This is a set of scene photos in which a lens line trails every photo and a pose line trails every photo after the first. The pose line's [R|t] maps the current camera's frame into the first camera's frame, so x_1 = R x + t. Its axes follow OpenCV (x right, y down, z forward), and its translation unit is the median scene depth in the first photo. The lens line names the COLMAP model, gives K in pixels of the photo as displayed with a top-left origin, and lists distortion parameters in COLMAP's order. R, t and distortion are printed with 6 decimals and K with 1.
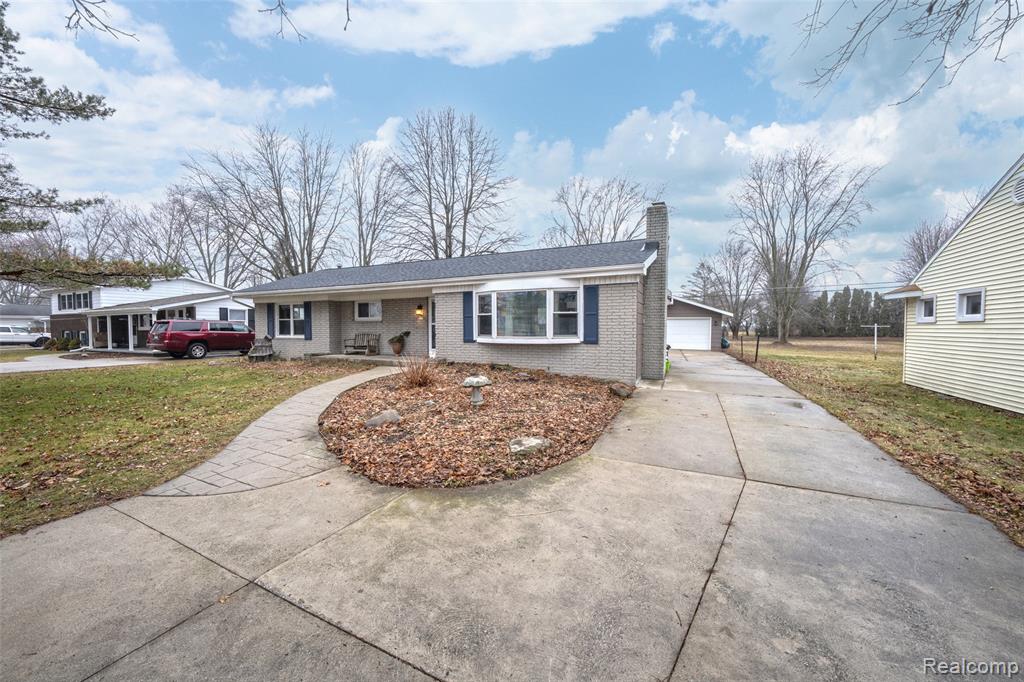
lens RADIAL K [[385.3, 0, 512.0], [0, 385.3, 341.0], [0, 0, 1]] dist [-0.023292, -0.000004]
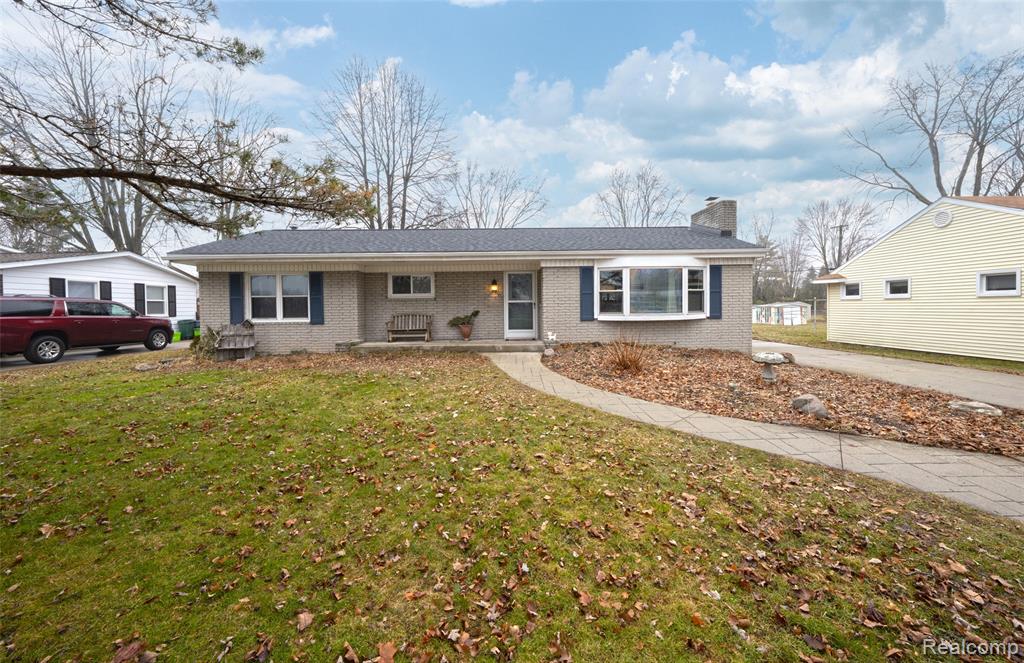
lens RADIAL K [[363.6, 0, 521.7], [0, 363.6, 317.0], [0, 0, 1]] dist [-0.025941, 0.004969]
pose [[0.896297, -0.020149, 0.442995, -0.638280], [0.024150, 0.999703, -0.003392, -0.006576], [-0.442795, 0.013738, 0.896518, 0.278577]]
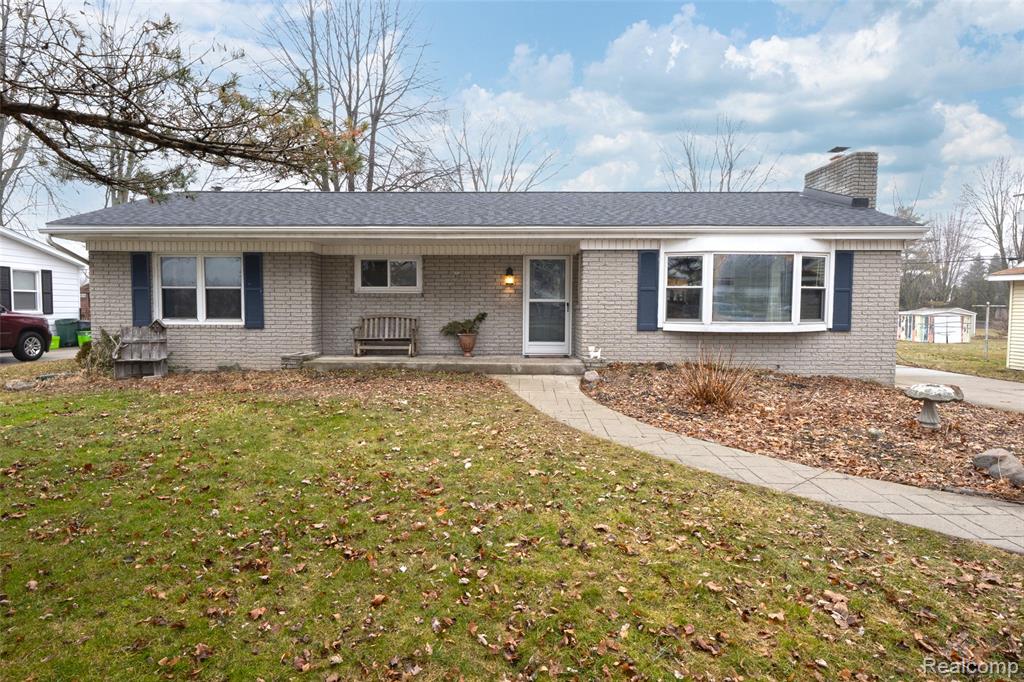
lens RADIAL K [[531.9, 0, 512.0], [0, 531.9, 341.0], [0, 0, 1]] dist [-0.023478, 0.002740]
pose [[0.914416, -0.017426, 0.404400, -0.660031], [0.005839, 0.999537, 0.029869, -0.007199], [-0.404733, -0.024951, 0.914094, 0.292205]]
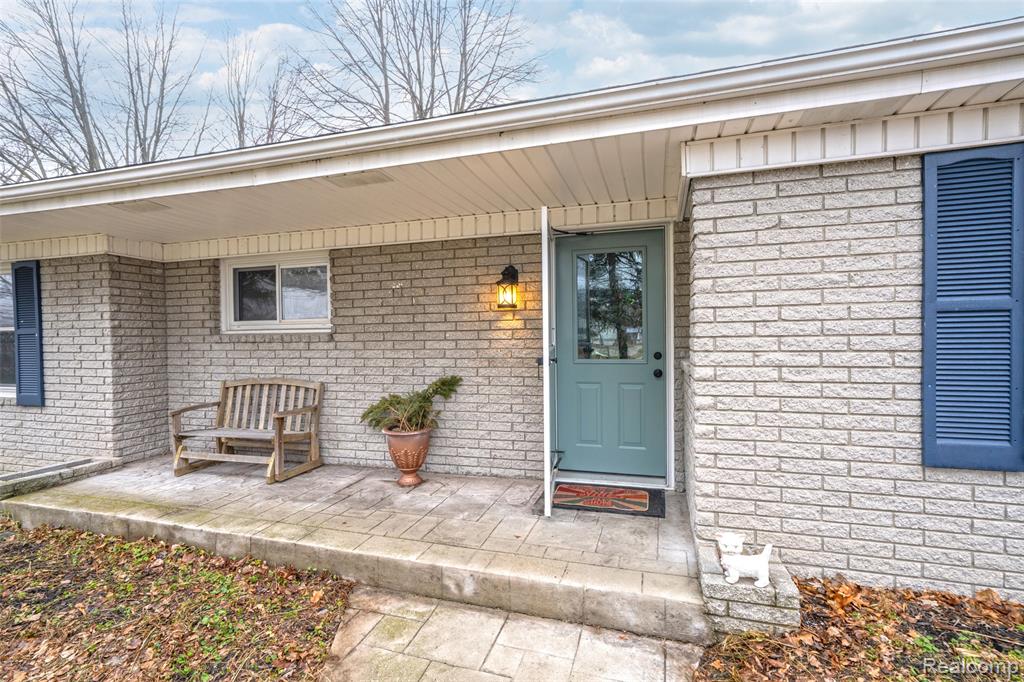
lens RADIAL K [[485.5, 0, 512.0], [0, 485.5, 341.0], [0, 0, 1]] dist [0.000319, -0.000071]
pose [[0.991397, -0.009536, 0.130543, -0.322768], [0.012892, 0.999607, -0.024886, -0.046575], [-0.130255, 0.026355, 0.991130, 0.816968]]
